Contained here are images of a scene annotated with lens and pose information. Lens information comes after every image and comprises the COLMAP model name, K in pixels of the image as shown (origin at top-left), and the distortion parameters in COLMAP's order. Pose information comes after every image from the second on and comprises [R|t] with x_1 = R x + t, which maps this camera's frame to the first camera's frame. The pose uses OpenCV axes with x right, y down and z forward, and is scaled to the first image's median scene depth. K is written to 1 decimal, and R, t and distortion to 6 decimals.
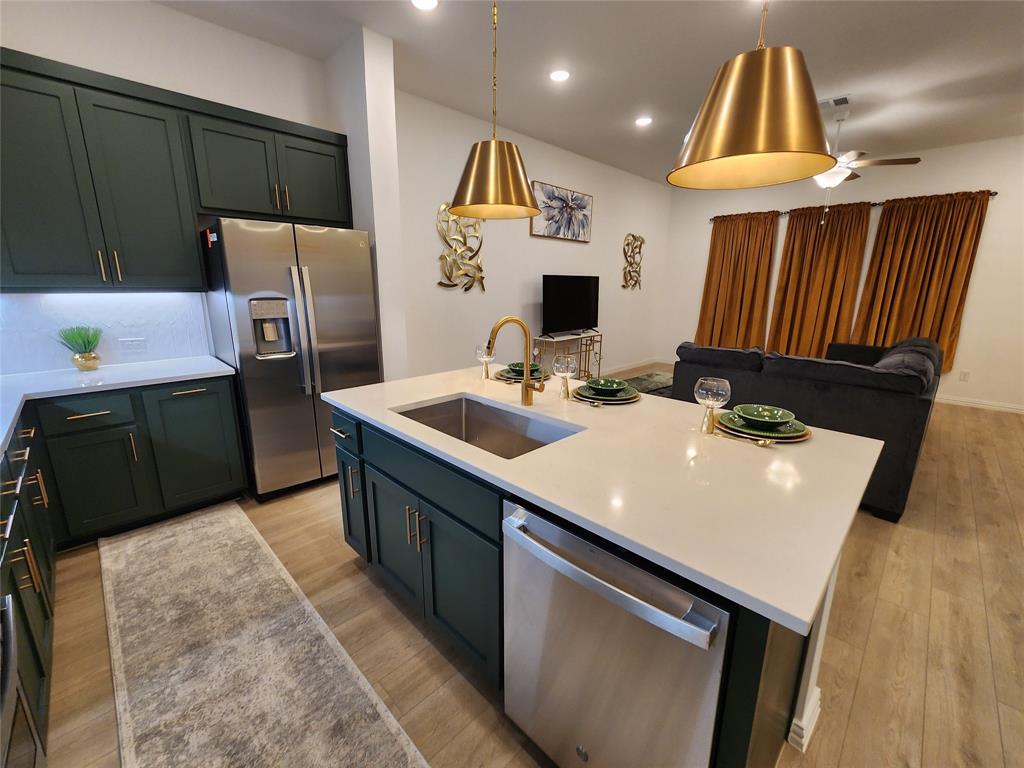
lens RADIAL K [[417.3, 0, 516.5], [0, 417.3, 385.7], [0, 0, 1]] dist [-0.002873, -0.000169]
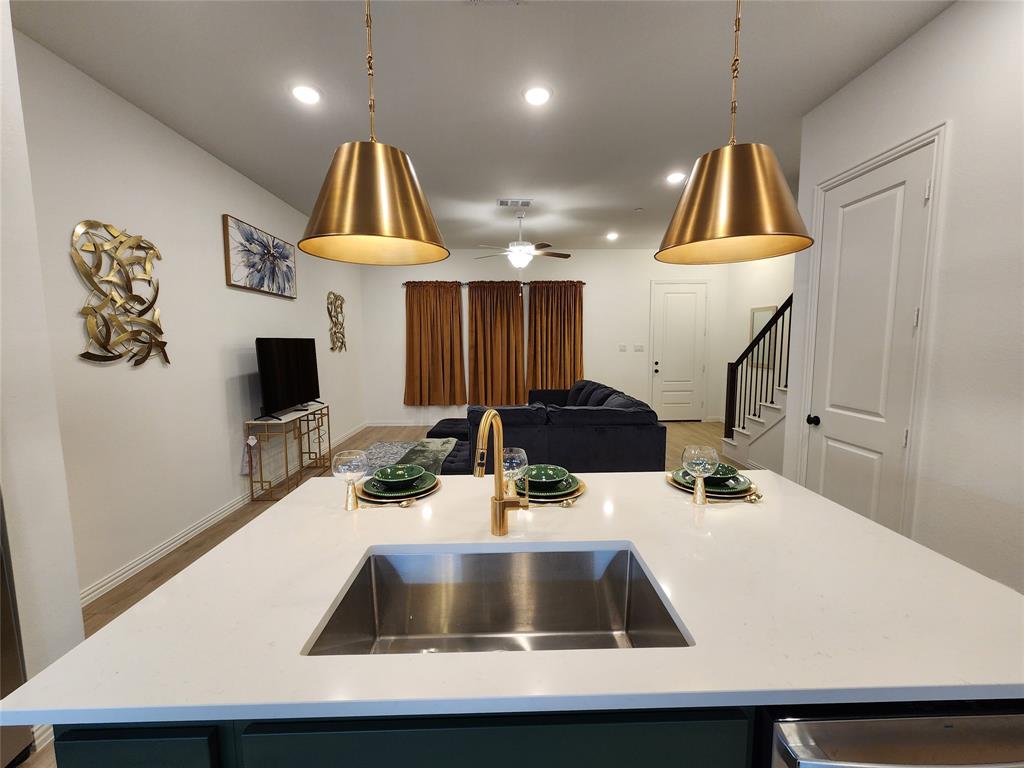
lens RADIAL K [[417.3, 0, 509.5], [0, 417.3, 386.3], [0, 0, 1]] dist [-0.002873, -0.000169]
pose [[0.697178, -0.089558, 0.711282, -0.151931], [0.183371, 0.981438, -0.056162, -0.053130], [-0.693050, 0.169584, 0.700659, 0.169976]]
